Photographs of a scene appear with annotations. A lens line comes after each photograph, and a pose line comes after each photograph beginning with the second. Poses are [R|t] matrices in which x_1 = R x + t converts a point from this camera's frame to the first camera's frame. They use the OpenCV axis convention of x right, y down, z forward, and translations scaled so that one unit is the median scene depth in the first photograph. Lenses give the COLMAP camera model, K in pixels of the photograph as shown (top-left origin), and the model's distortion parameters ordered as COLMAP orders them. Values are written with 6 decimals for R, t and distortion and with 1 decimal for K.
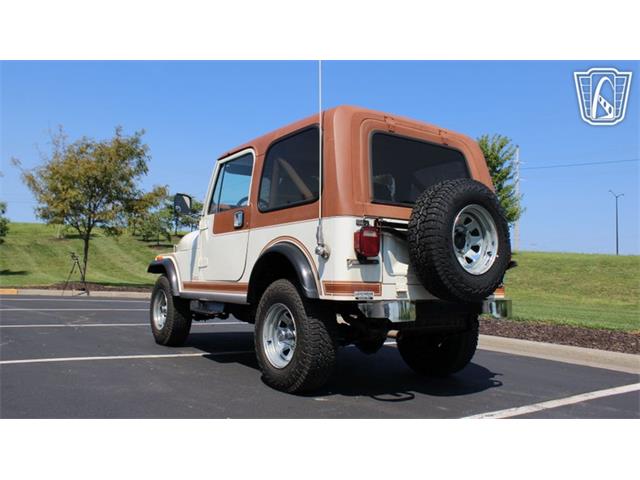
lens RADIAL K [[530.5, 0, 307.3], [0, 530.5, 261.8], [0, 0, 1]] dist [-0.163847, 0.130289]
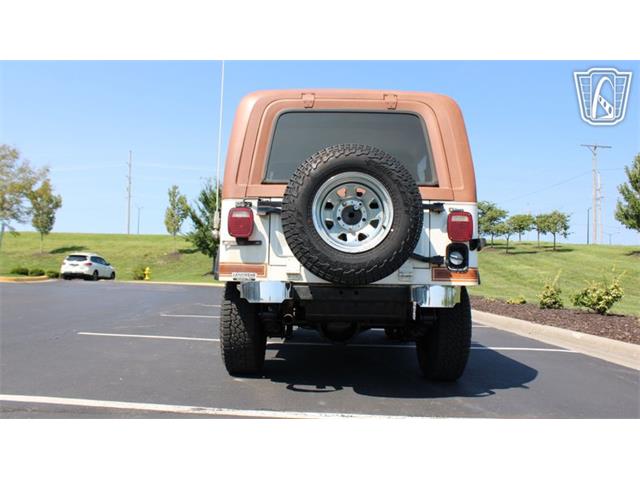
lens RADIAL K [[527.3, 0, 320.3], [0, 527.3, 264.4], [0, 0, 1]] dist [-0.165644, 0.139606]
pose [[0.829803, -0.019307, -0.557722, 0.621109], [0.010775, 0.999769, -0.018578, 0.048258], [0.557952, 0.009407, 0.829820, 0.203341]]
